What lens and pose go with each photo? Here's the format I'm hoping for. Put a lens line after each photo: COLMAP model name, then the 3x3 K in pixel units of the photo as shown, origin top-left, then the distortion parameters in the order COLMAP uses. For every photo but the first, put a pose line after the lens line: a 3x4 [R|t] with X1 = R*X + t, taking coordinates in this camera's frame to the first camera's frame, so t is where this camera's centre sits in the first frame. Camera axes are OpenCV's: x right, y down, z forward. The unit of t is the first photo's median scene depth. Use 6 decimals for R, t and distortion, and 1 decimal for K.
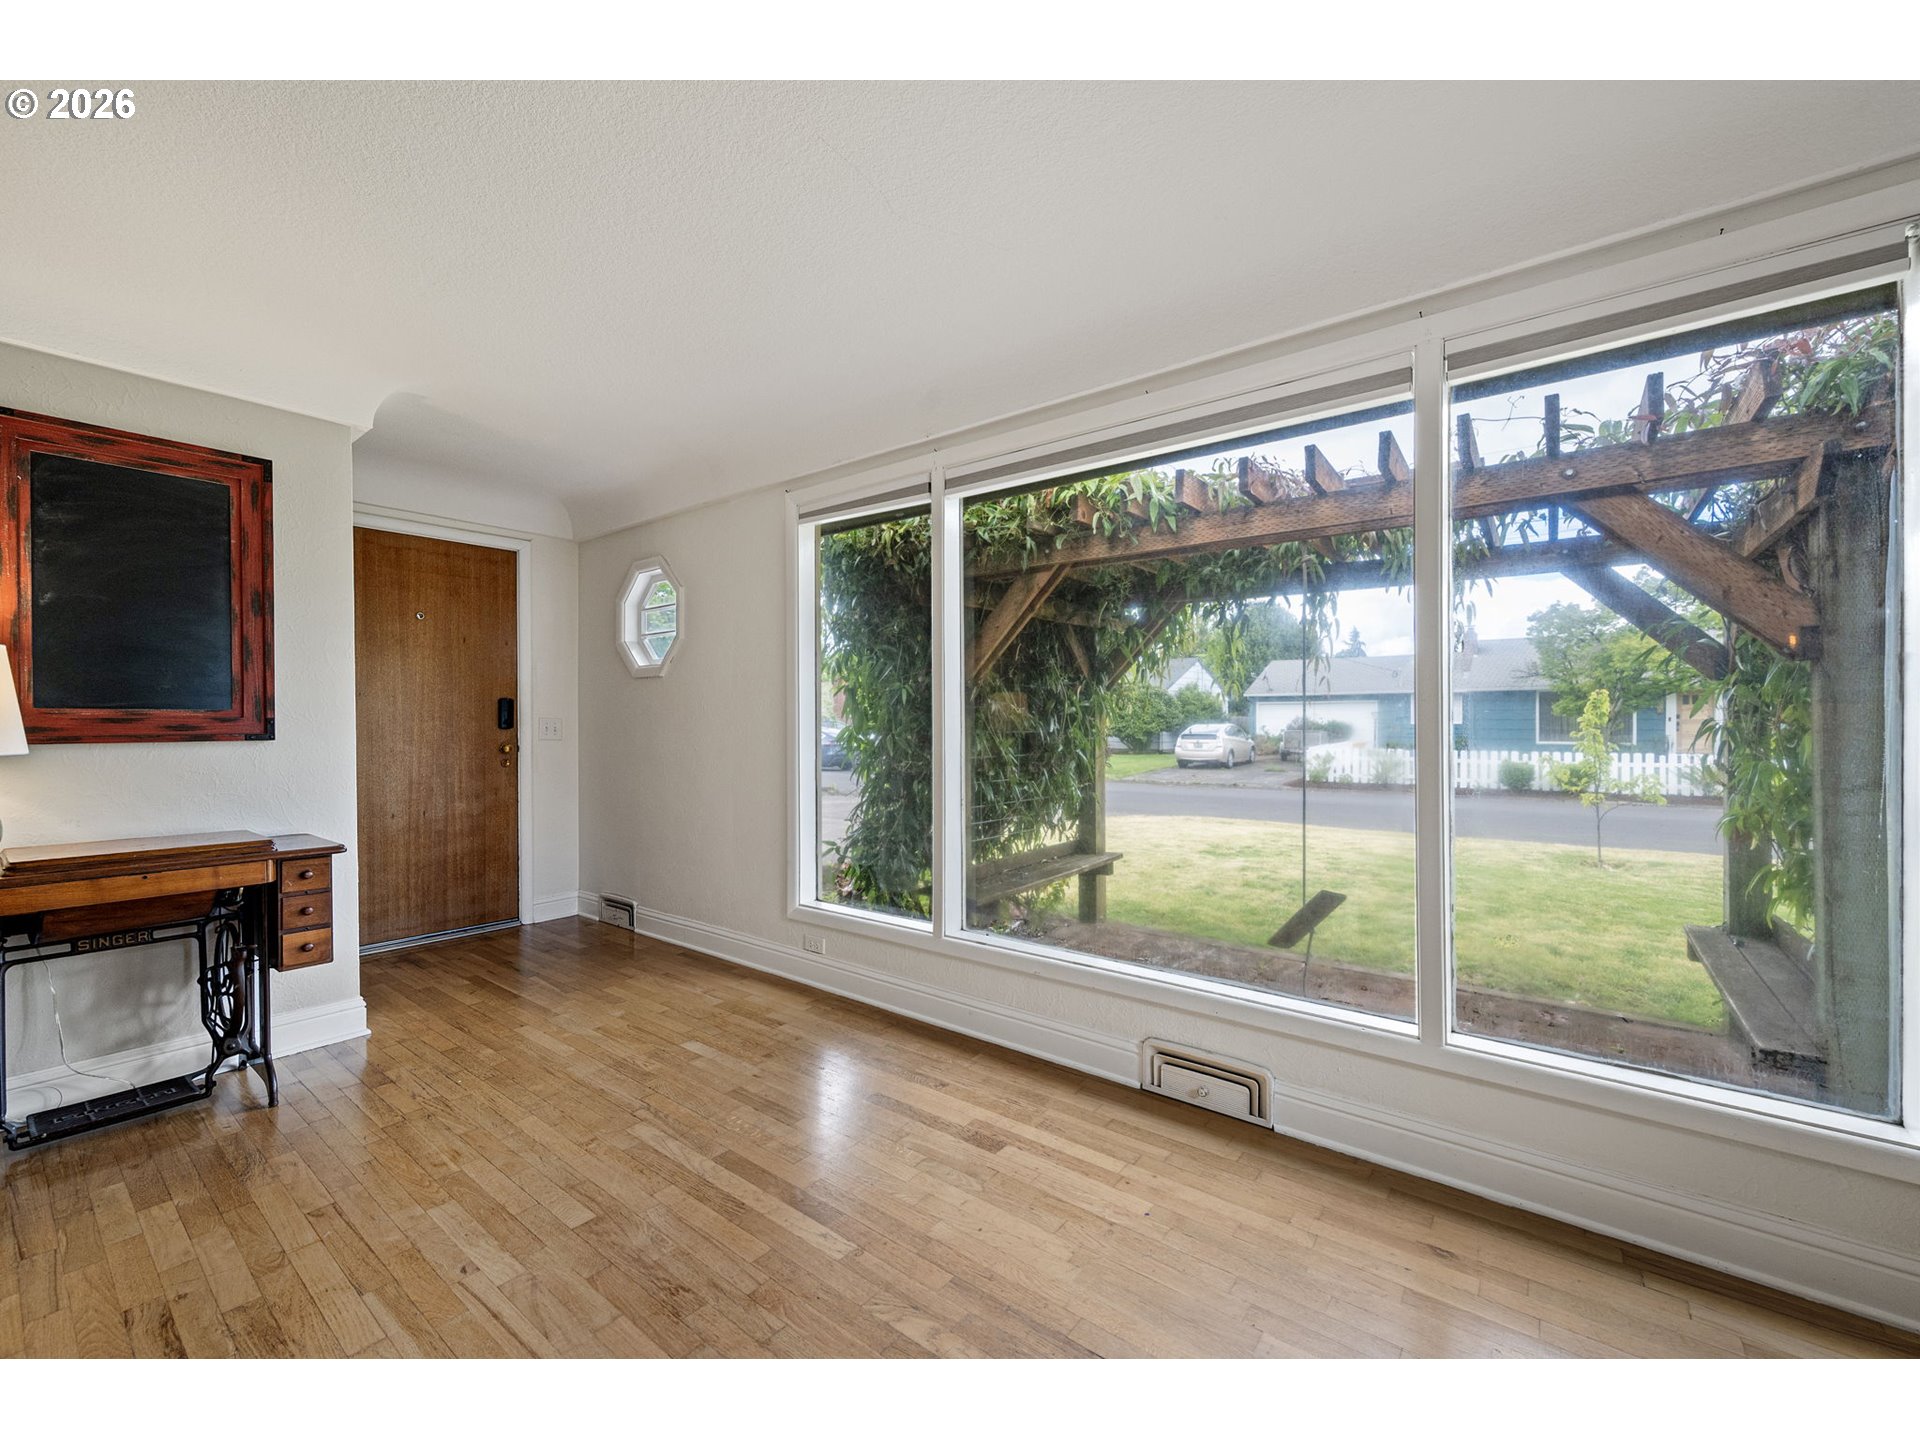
lens RADIAL K [[782.0, 0, 953.2], [0, 782.0, 727.7], [0, 0, 1]] dist [0.001156, 0.000042]
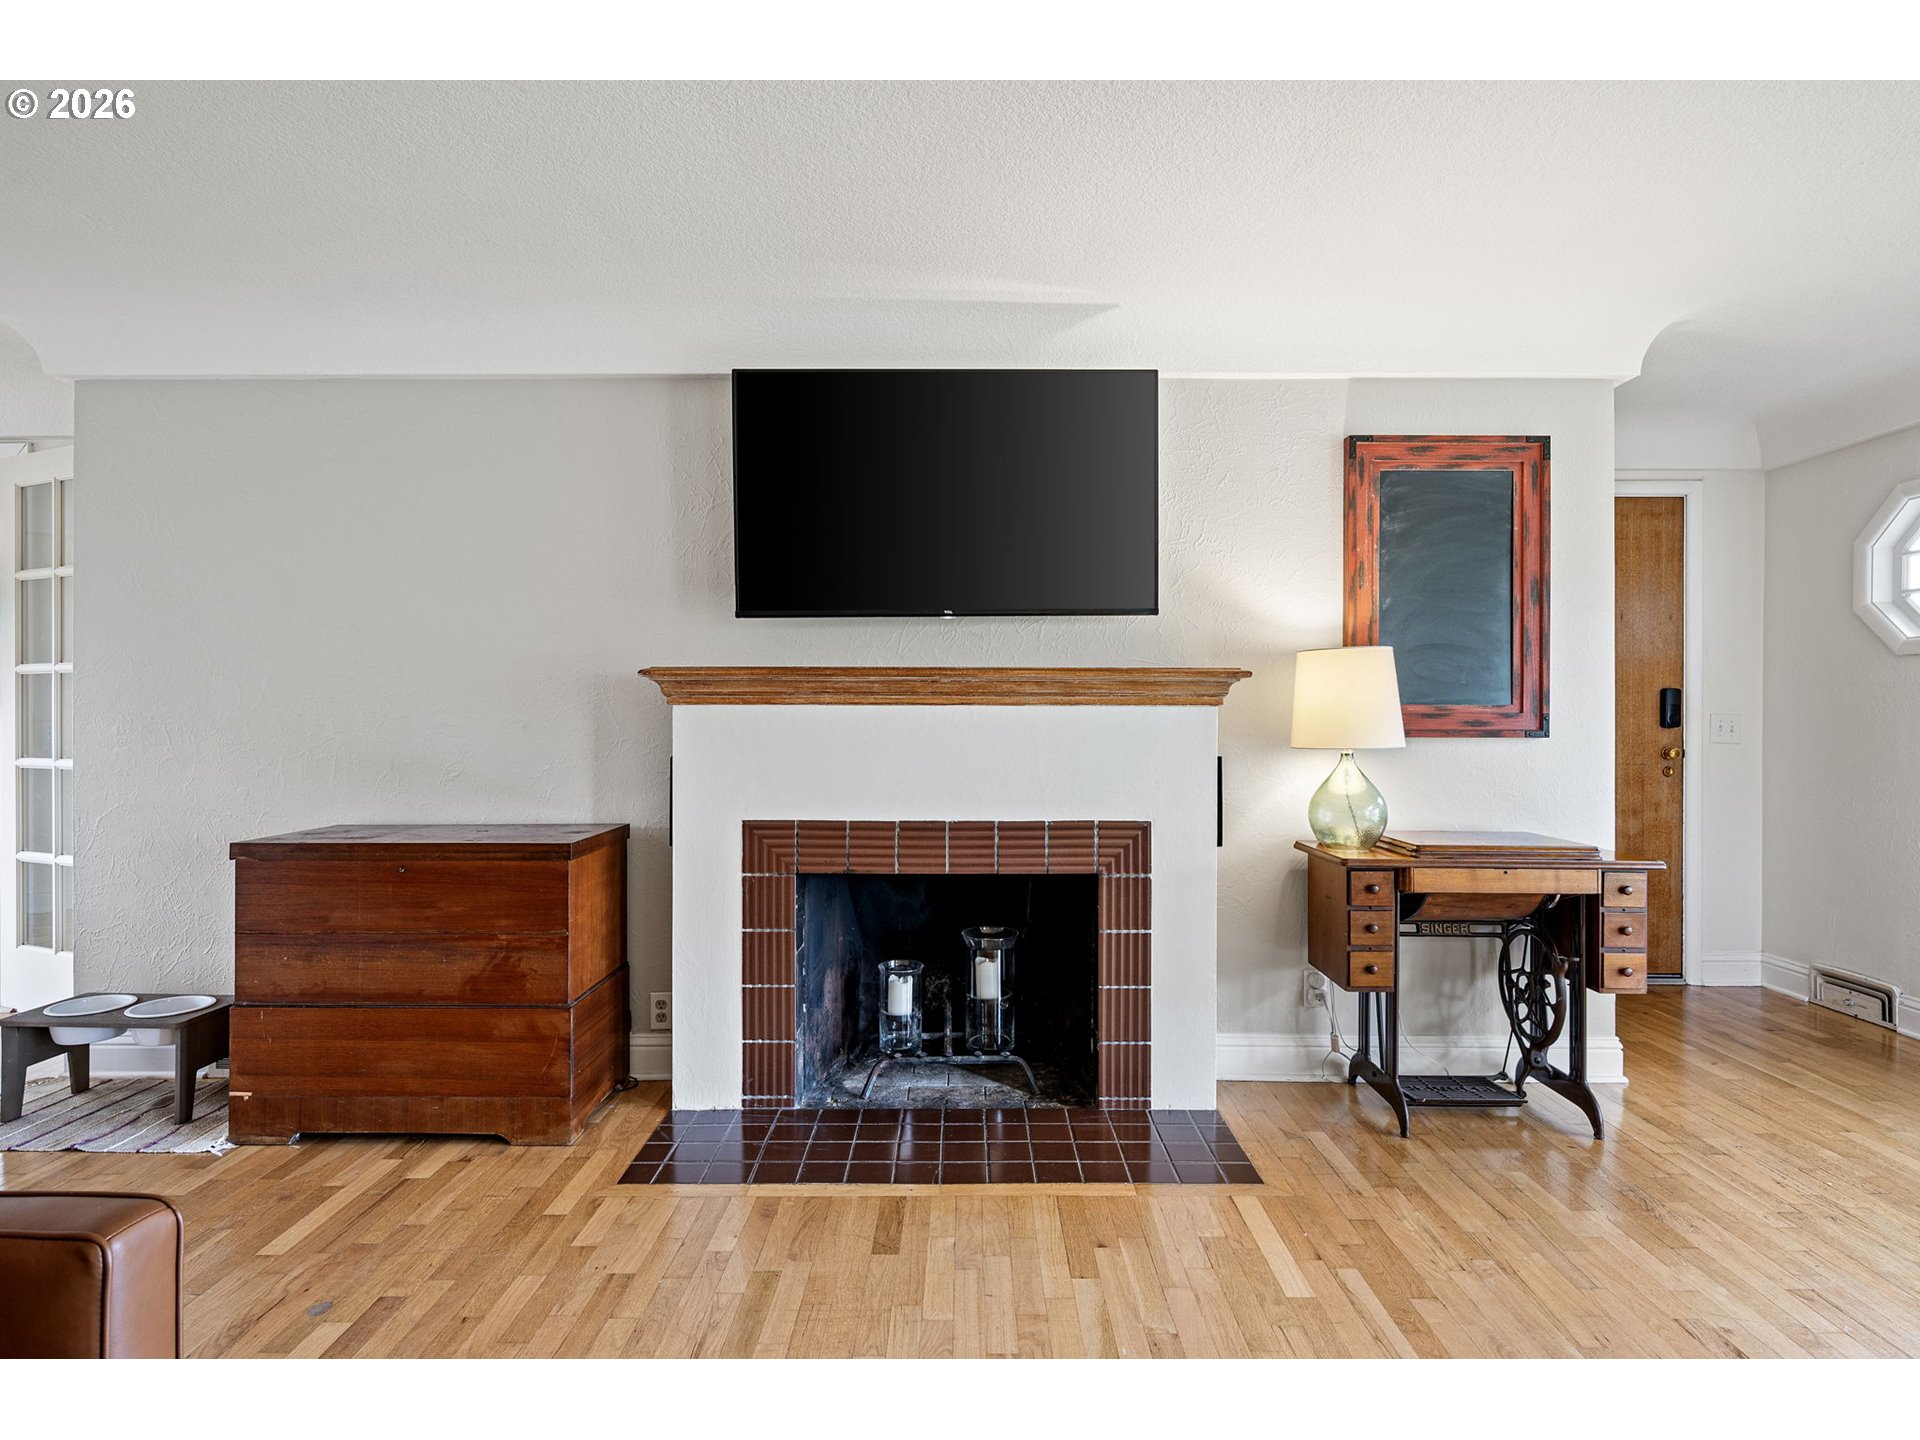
lens RADIAL K [[1011.1, 0, 965.7], [0, 1011.1, 719.0], [0, 0, 1]] dist [0.001189, -0.000916]
pose [[0.618240, 0.008810, -0.785940, -0.354340], [-0.013164, 0.999913, 0.000854, 0.001823], [0.785880, 0.009818, 0.618302, -0.279989]]
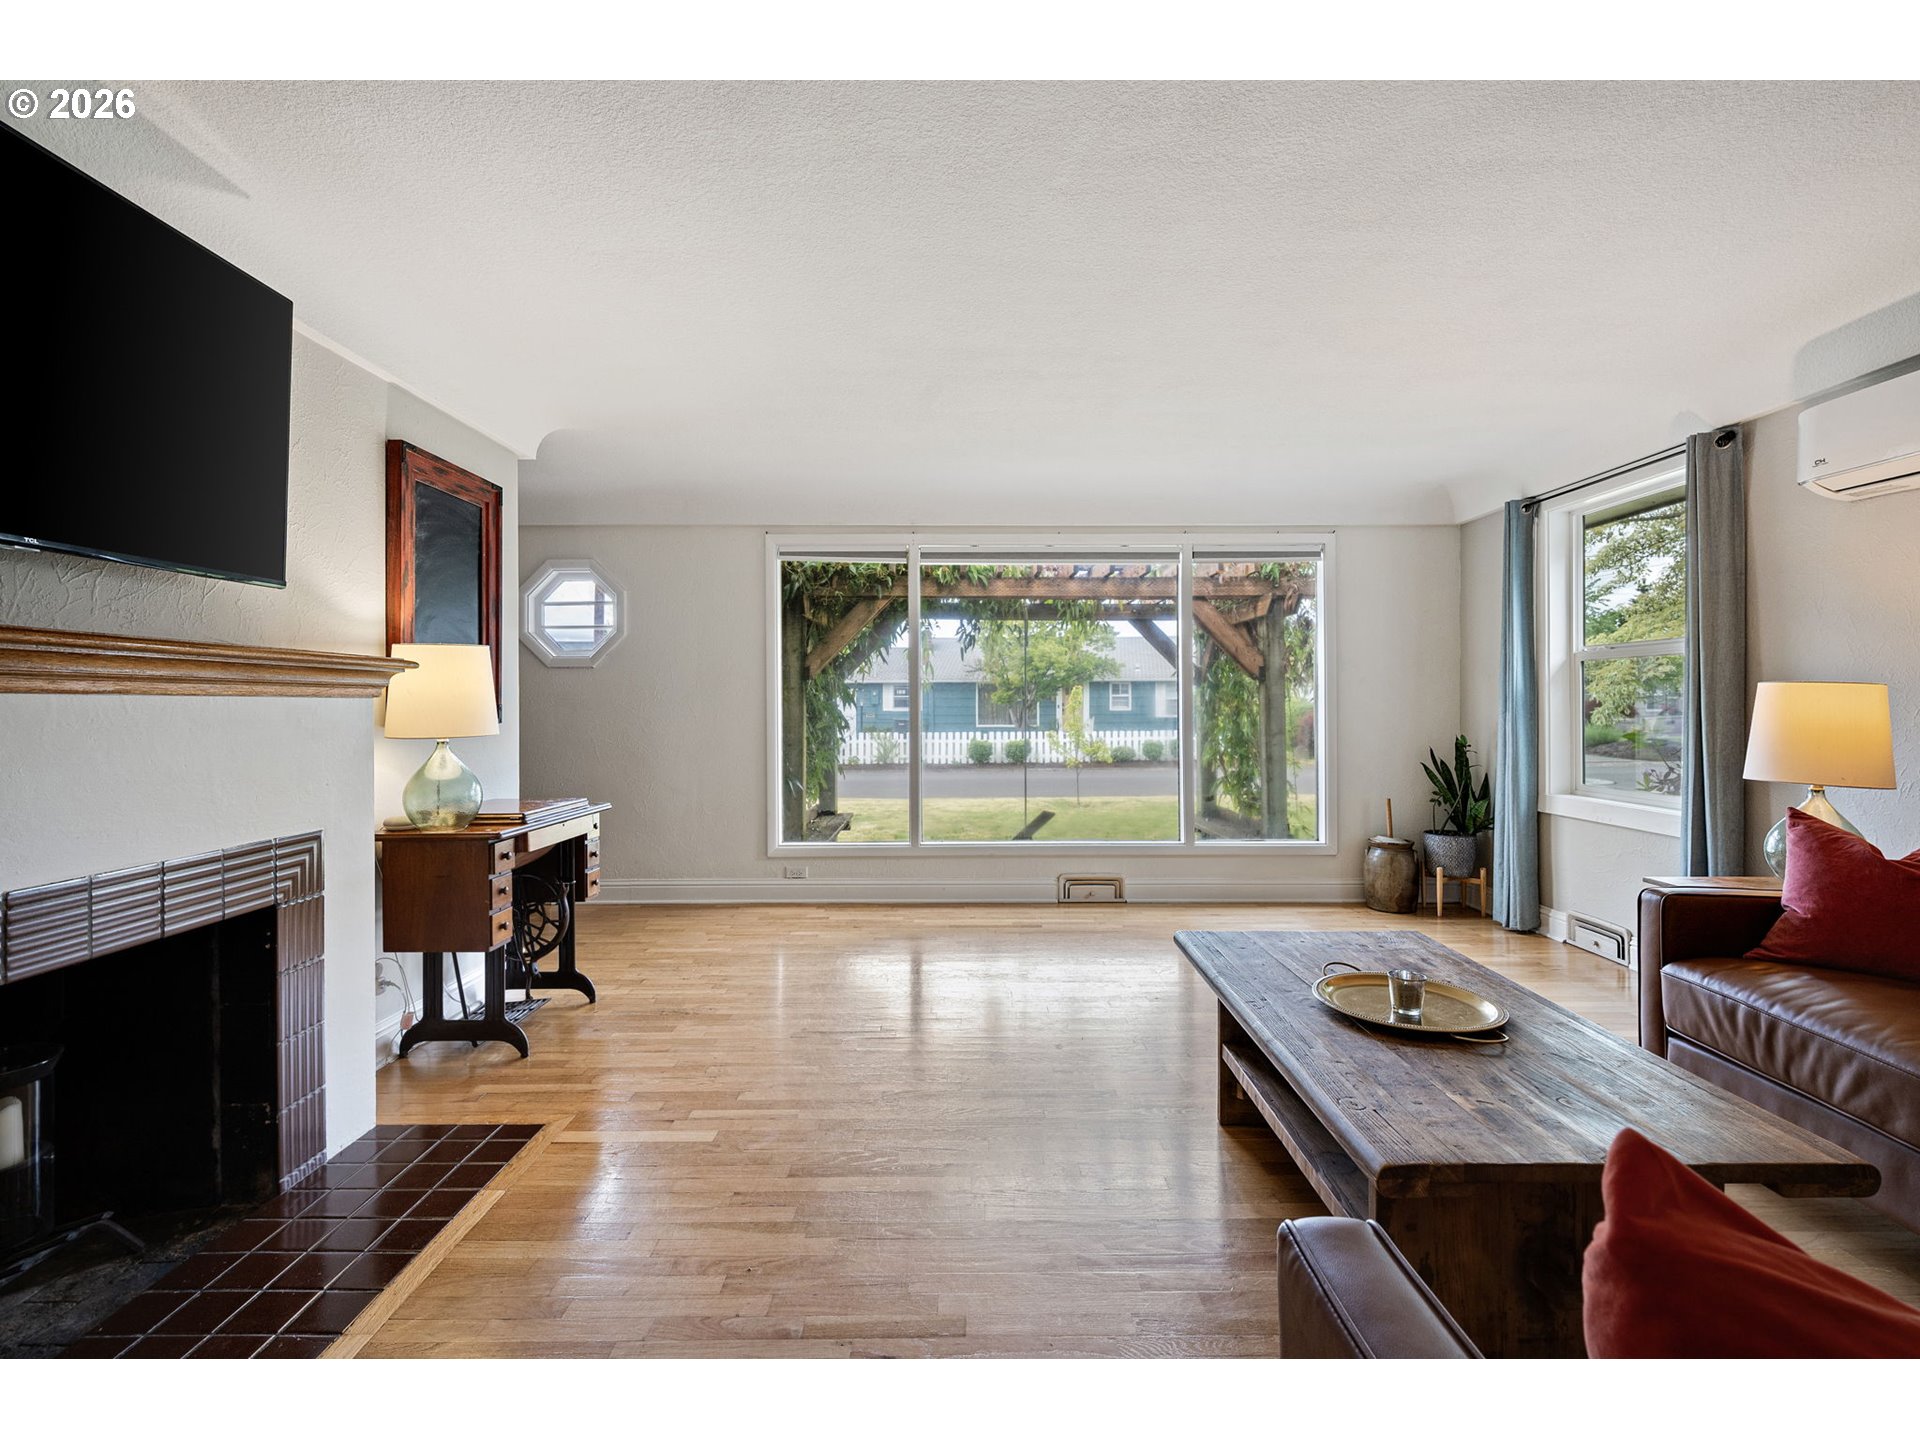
lens RADIAL K [[855.8, 0, 965.8], [0, 855.8, 705.8], [0, 0, 1]] dist [0.000628, -0.000412]
pose [[0.787064, -0.000159, 0.616872, -1.117713], [0.007318, 0.999932, -0.009079, 0.006621], [-0.616828, 0.011660, 0.787011, -0.450848]]
